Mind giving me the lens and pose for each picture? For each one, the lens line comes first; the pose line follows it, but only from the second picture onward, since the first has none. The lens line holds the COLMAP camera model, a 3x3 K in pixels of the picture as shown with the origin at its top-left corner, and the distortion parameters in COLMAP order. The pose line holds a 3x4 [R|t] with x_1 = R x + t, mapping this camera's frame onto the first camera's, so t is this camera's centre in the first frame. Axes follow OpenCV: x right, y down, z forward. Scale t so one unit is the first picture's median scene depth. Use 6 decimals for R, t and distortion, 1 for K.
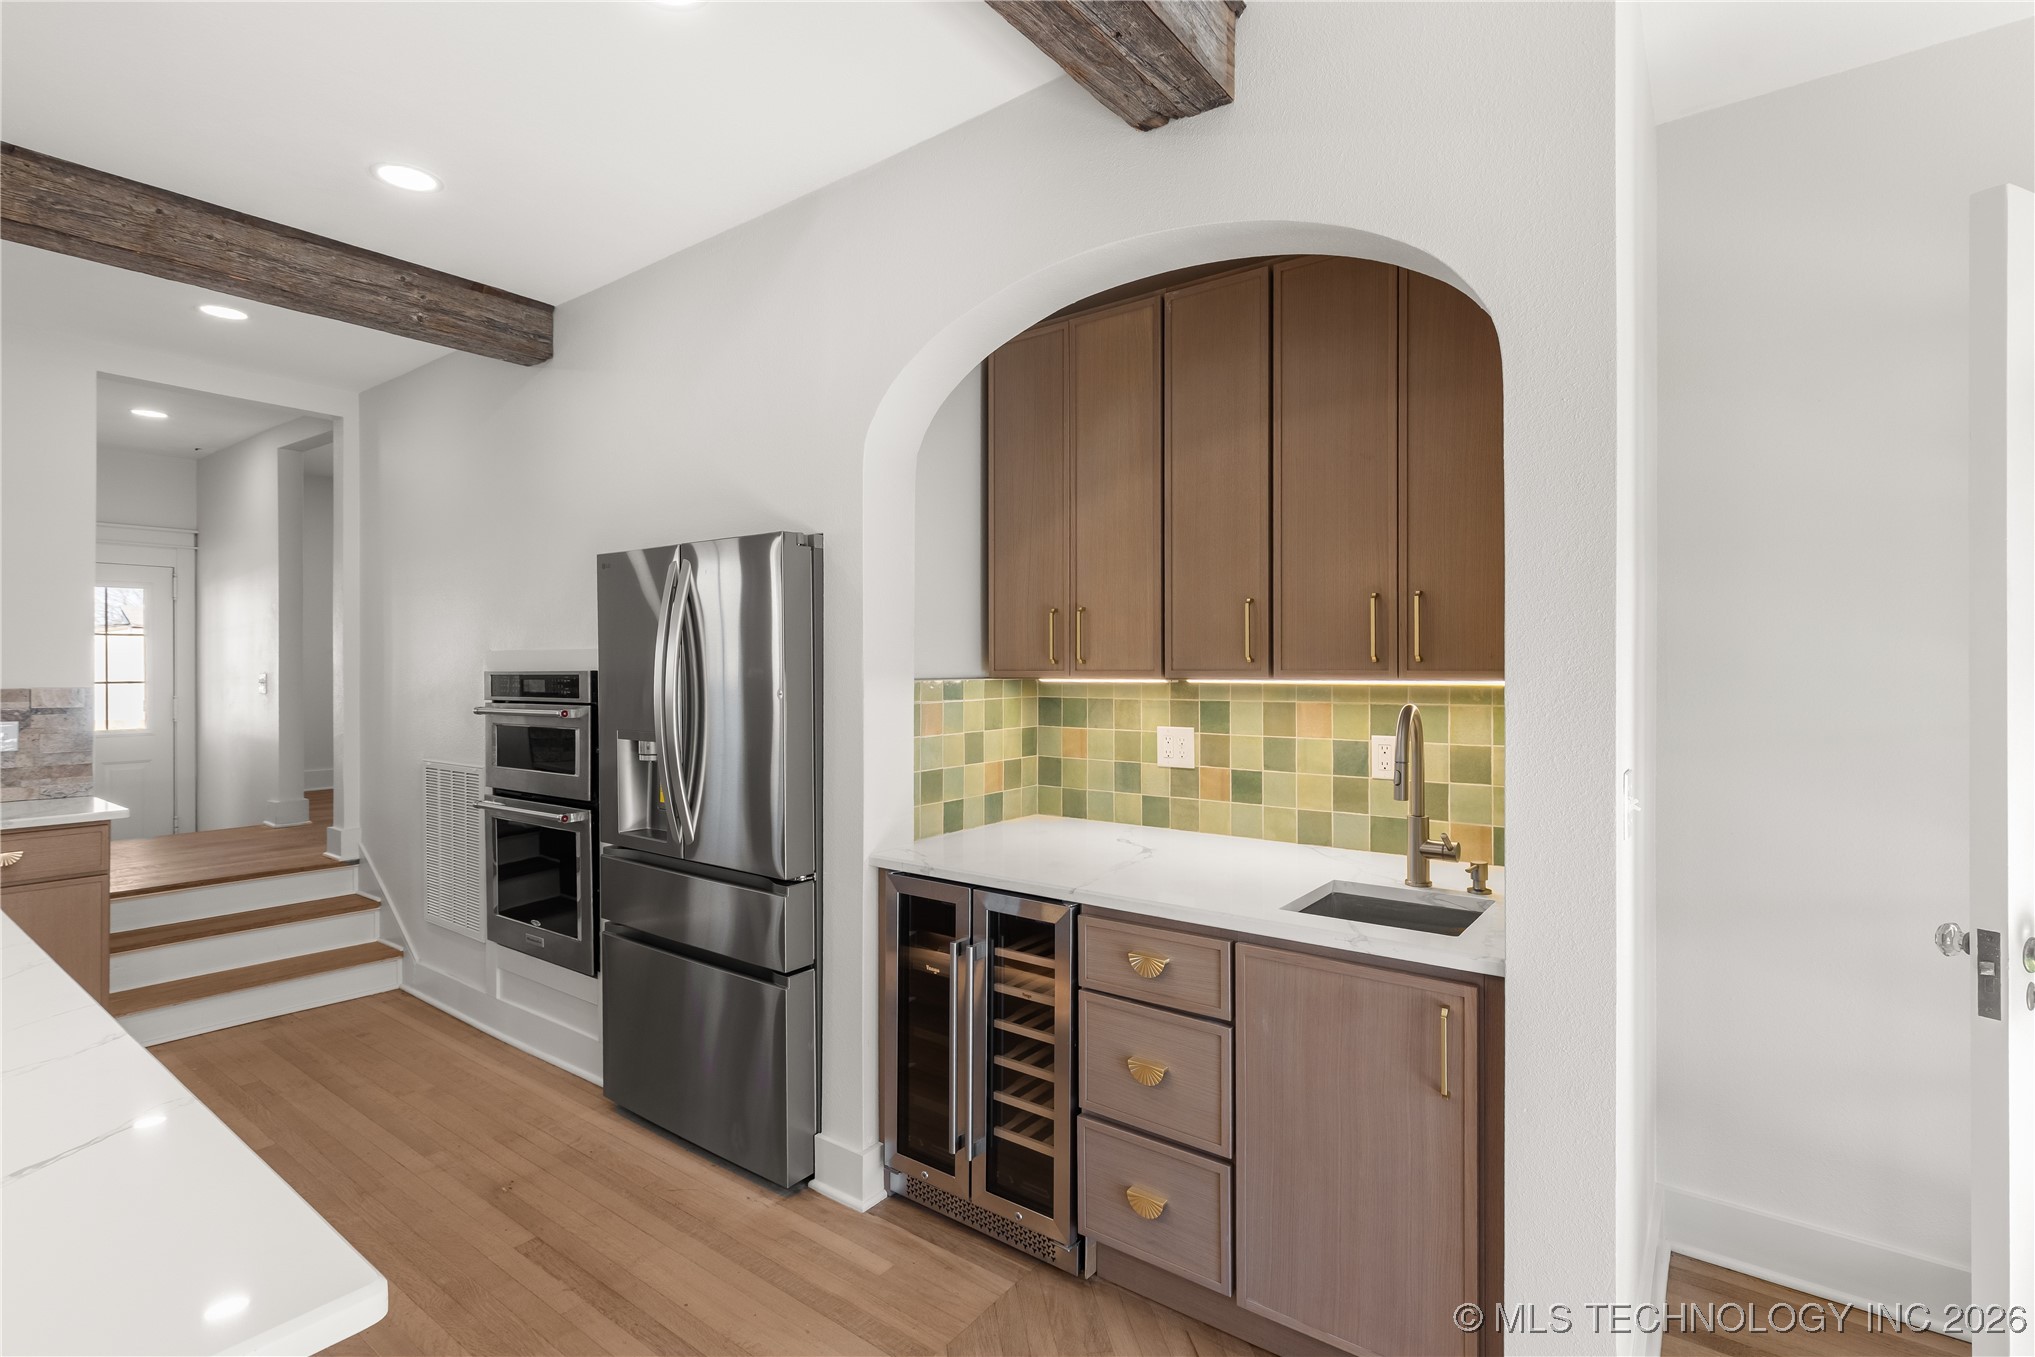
lens RADIAL K [[950.7, 0, 1007.9], [0, 950.7, 667.0], [0, 0, 1]] dist [0.010475, -0.004766]
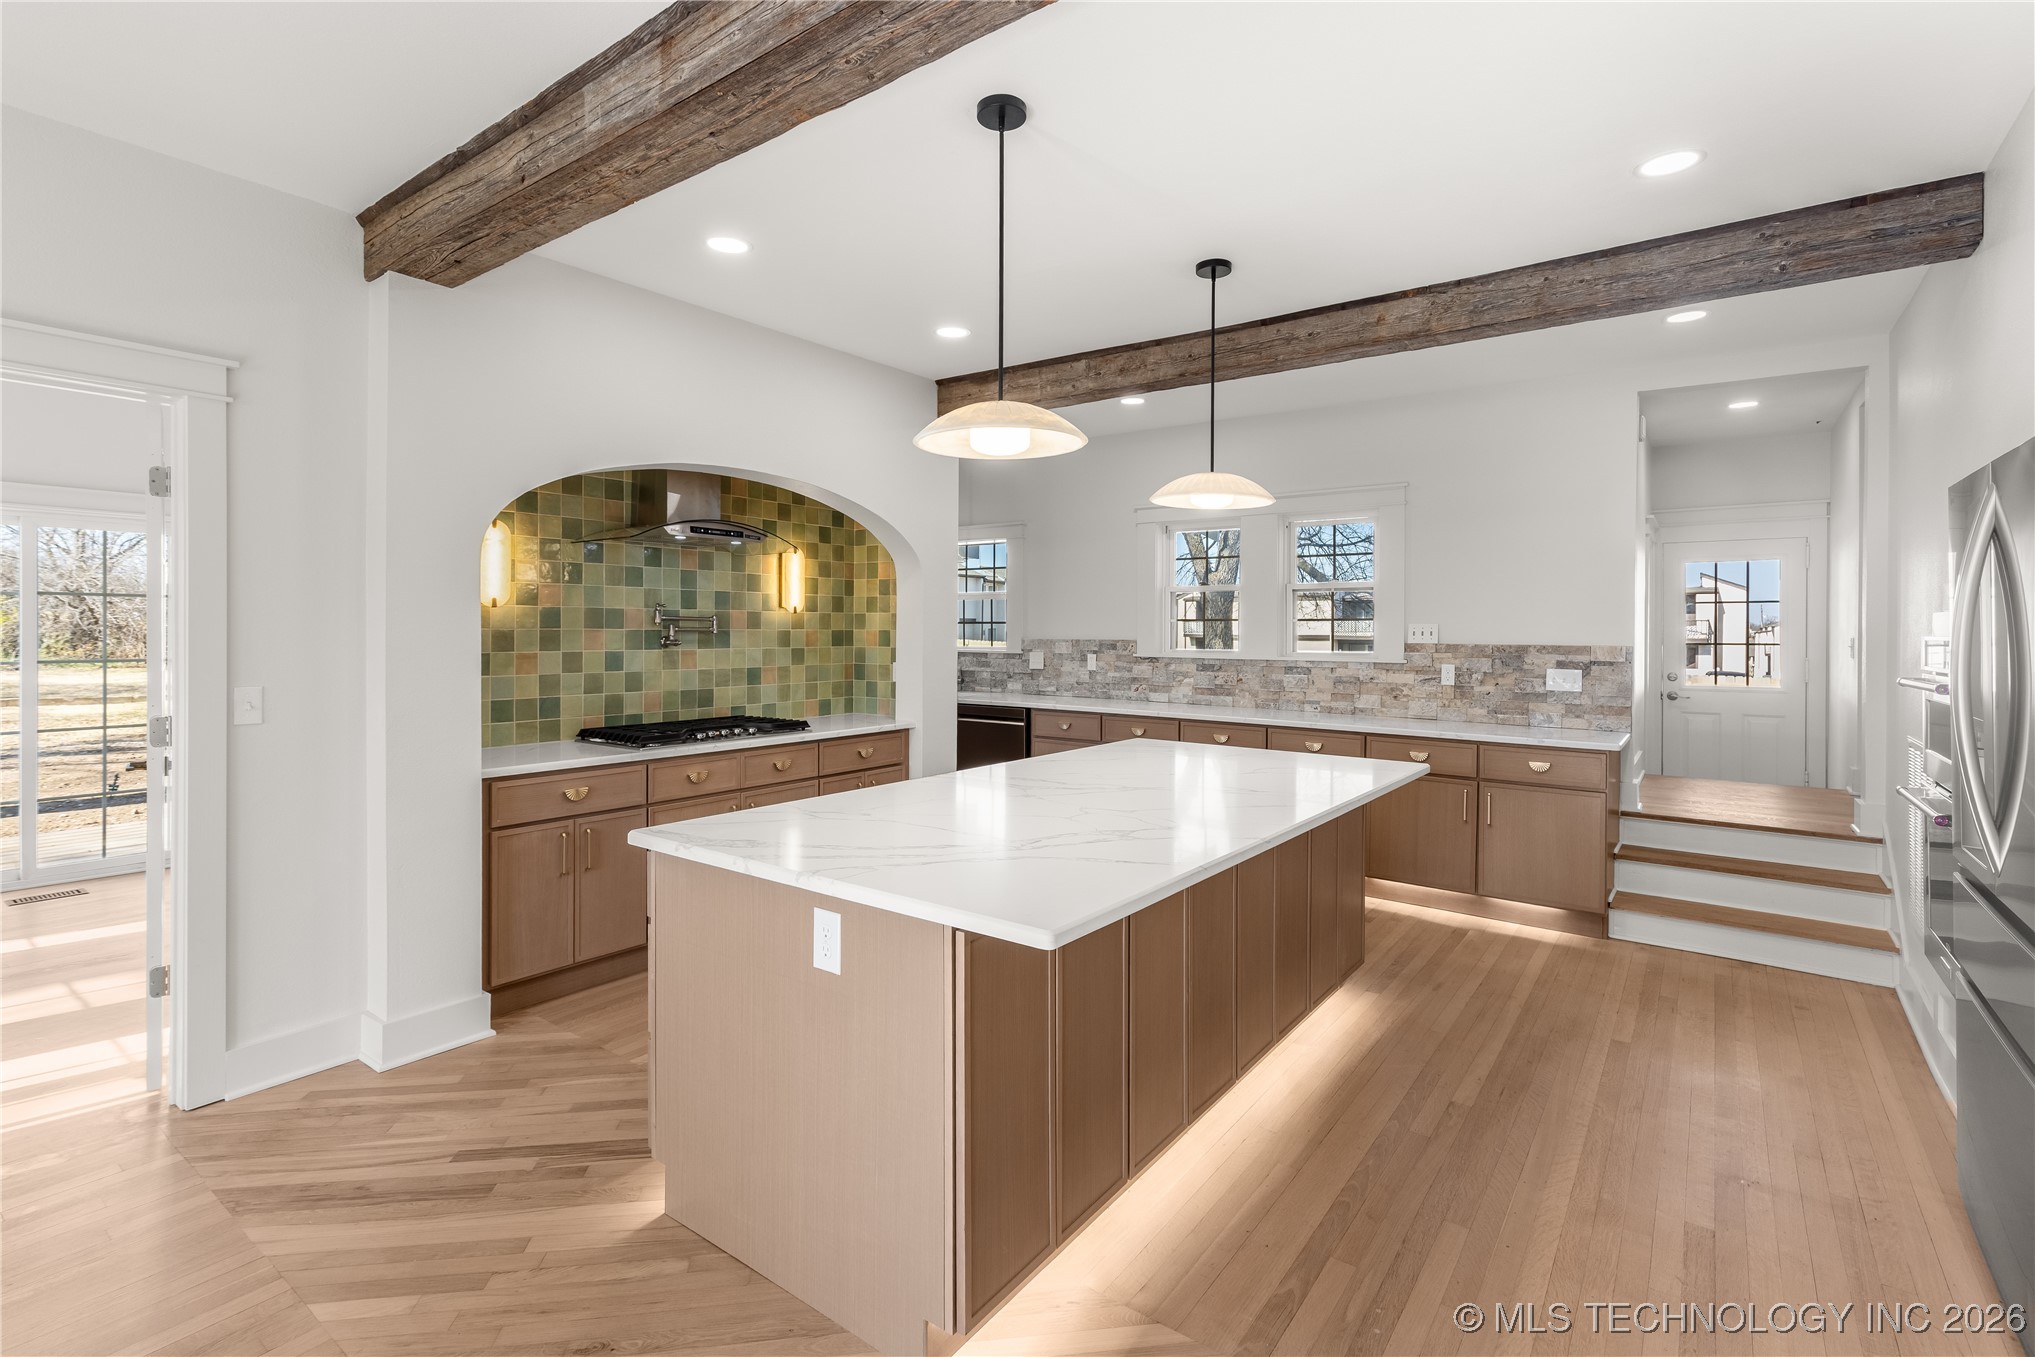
lens RADIAL K [[950.7, 0, 1006.0], [0, 950.7, 629.1], [0, 0, 1]] dist [0.010475, -0.004766]
pose [[0.006524, 0.003241, -0.999973, 0.382518], [-0.003833, 0.999987, 0.003216, -0.001793], [0.999971, 0.003812, 0.006536, 0.242546]]
